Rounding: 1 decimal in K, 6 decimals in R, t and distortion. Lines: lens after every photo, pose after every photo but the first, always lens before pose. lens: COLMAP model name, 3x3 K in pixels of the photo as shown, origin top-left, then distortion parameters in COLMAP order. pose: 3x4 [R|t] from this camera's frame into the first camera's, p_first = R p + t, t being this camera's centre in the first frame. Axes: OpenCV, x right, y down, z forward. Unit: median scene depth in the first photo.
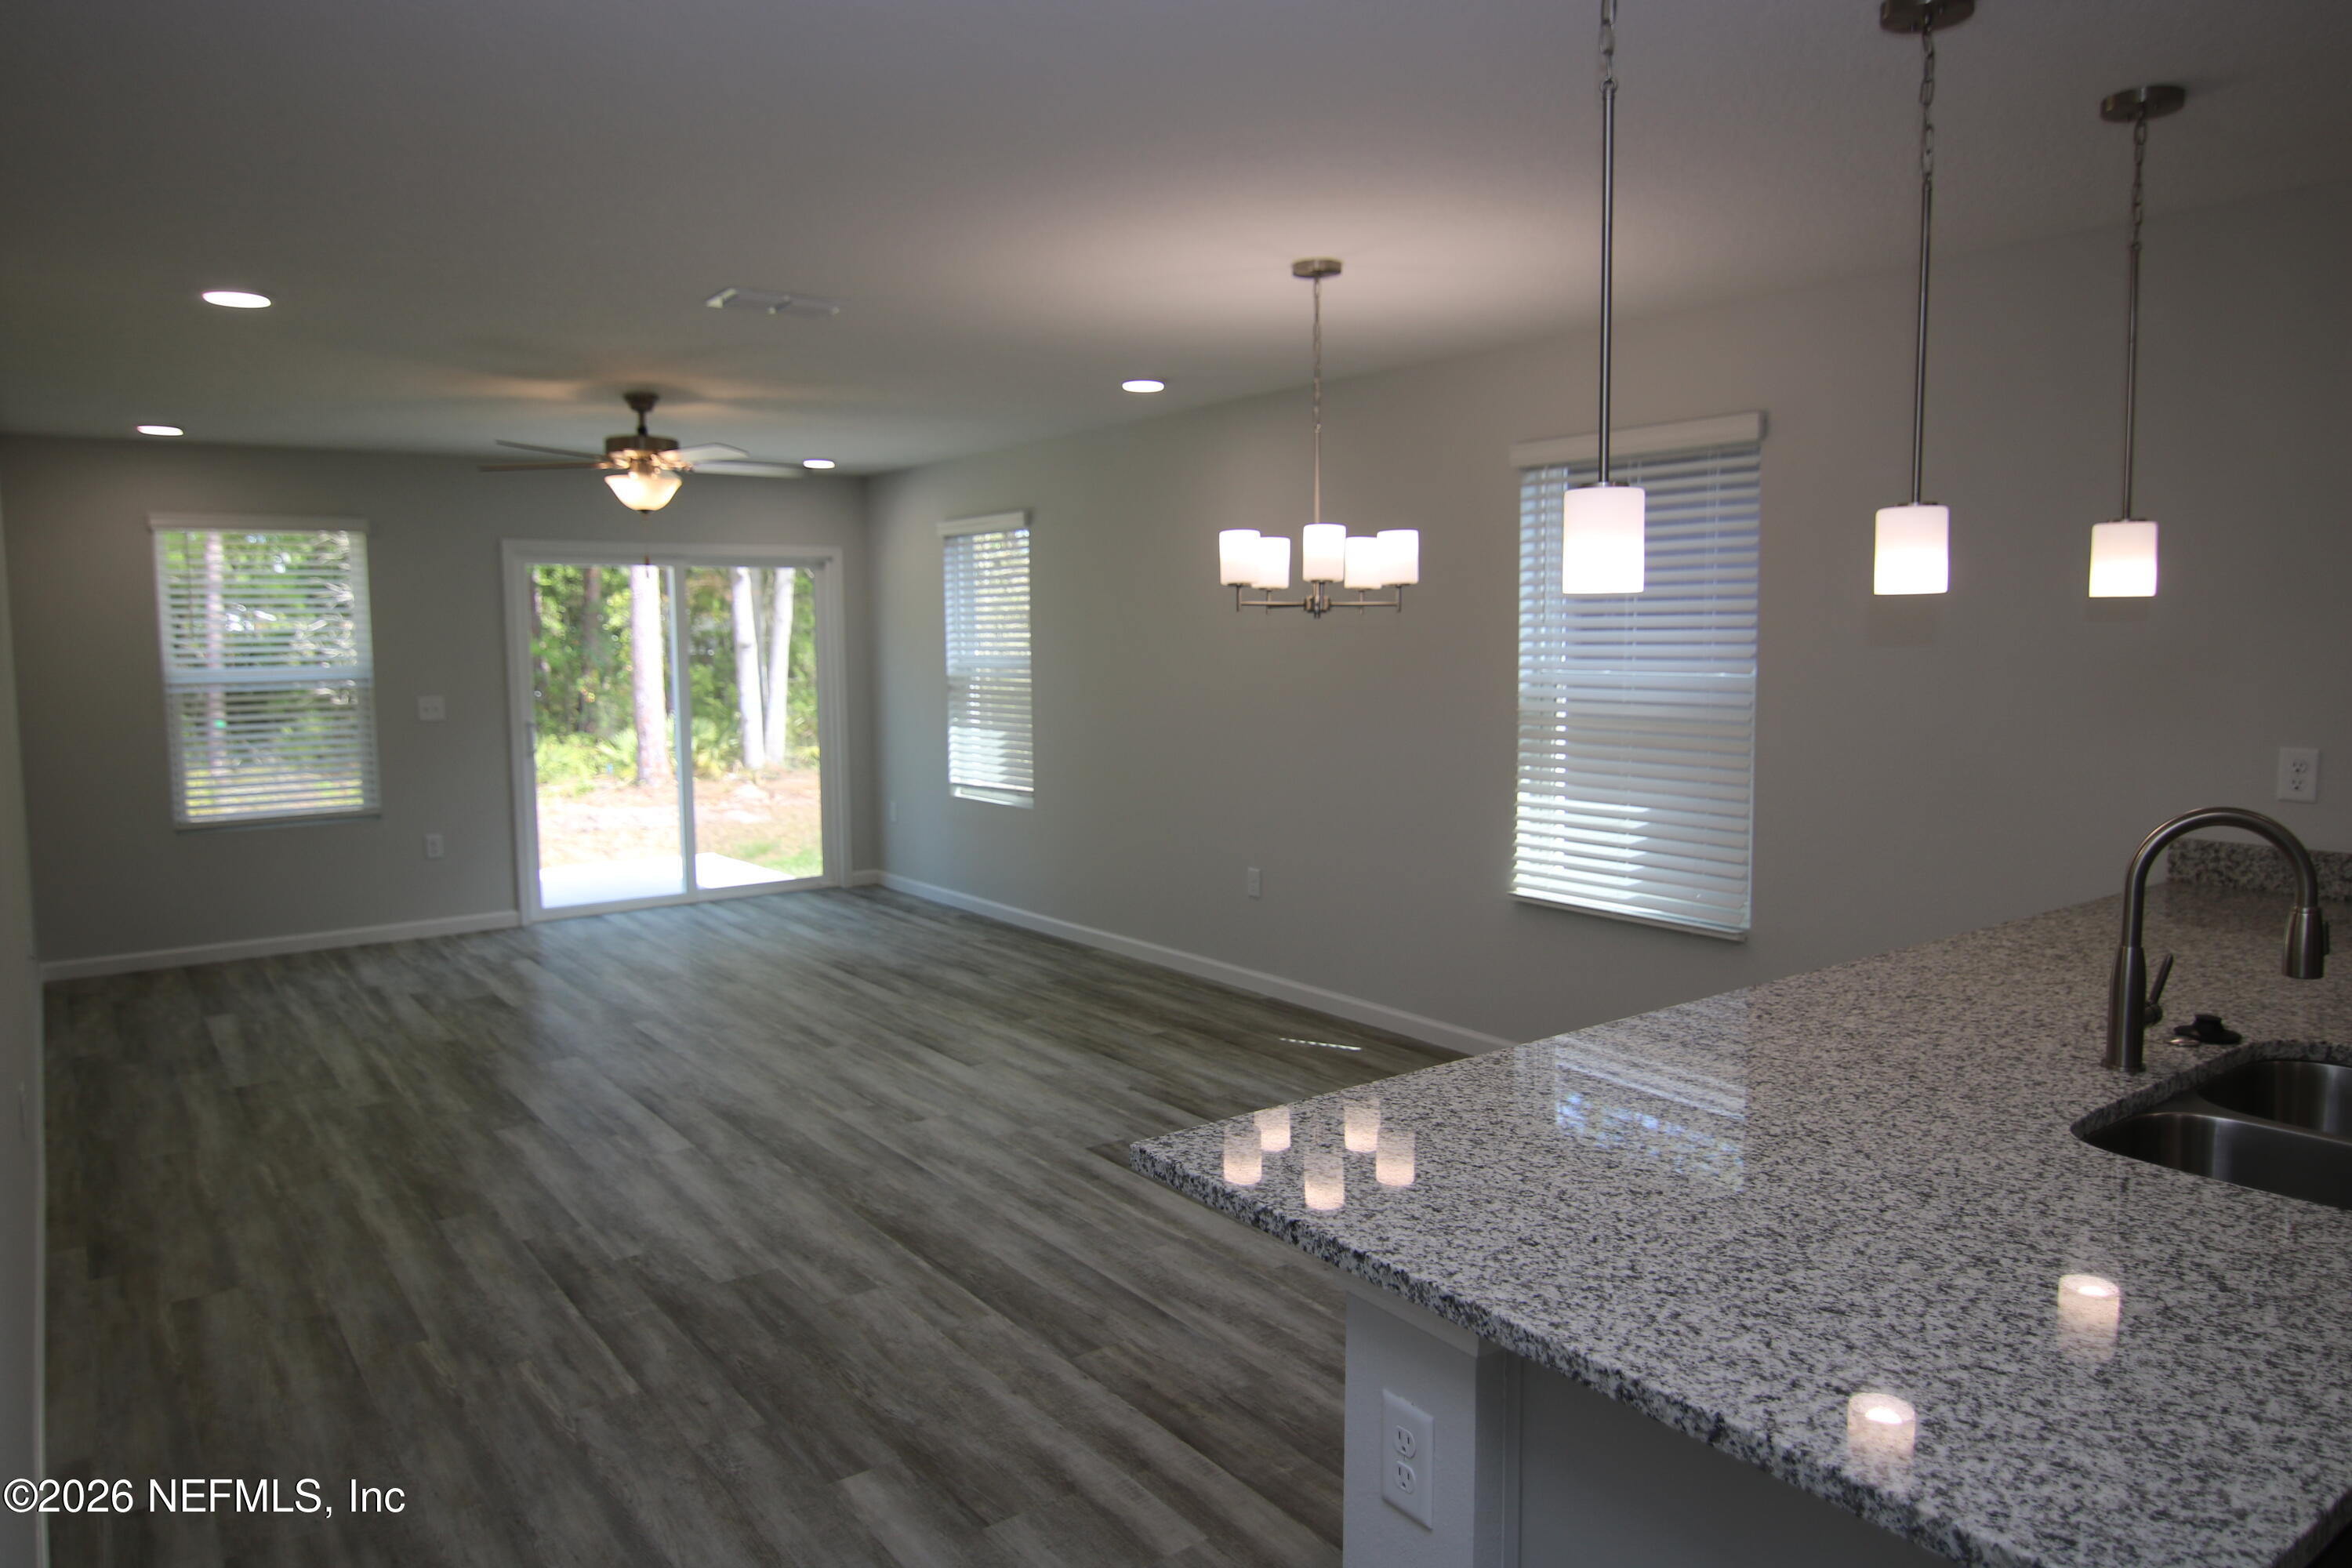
lens RADIAL K [[1539.6, 0, 1164.7], [0, 1539.6, 768.5], [0, 0, 1]] dist [0.002660, -0.018317]
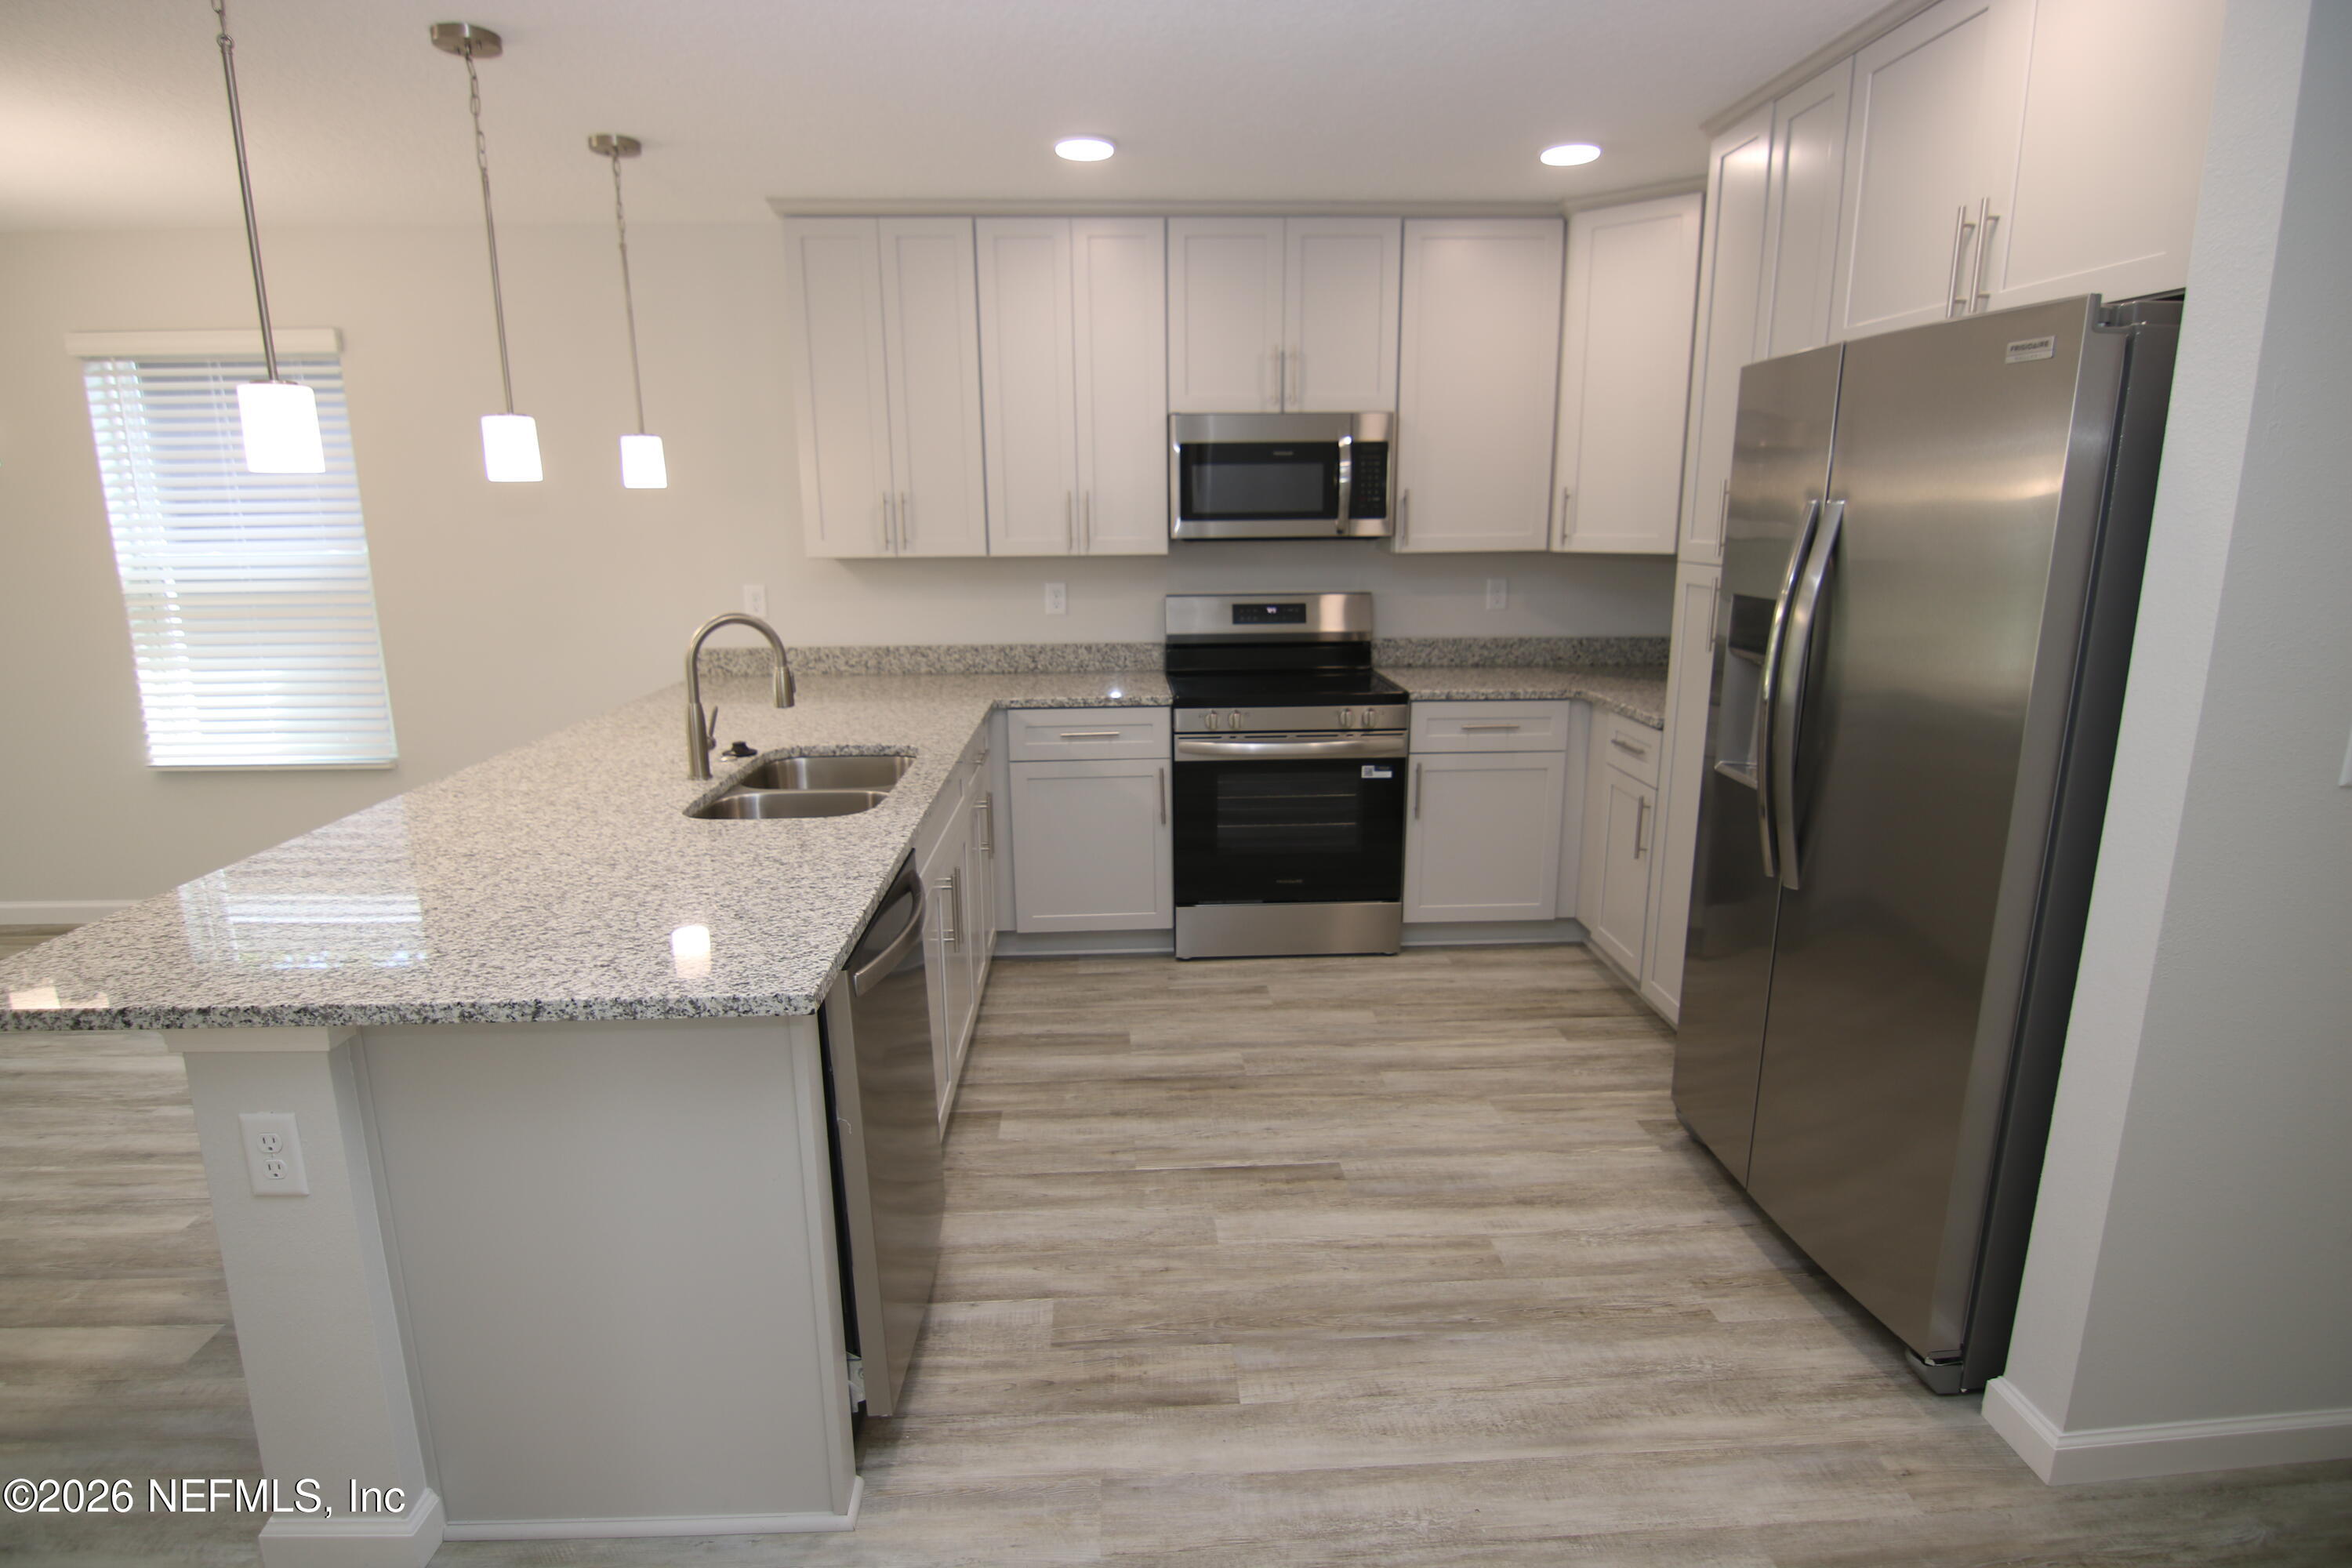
lens RADIAL K [[1190.7, 0, 1170.2], [0, 1190.7, 771.6], [0, 0, 1]] dist [-0.000763, -0.017430]
pose [[0.550600, -0.173094, 0.816626, -0.074267], [0.076800, 0.984620, 0.156921, 0.015213], [-0.831229, -0.023684, 0.555425, -0.066408]]
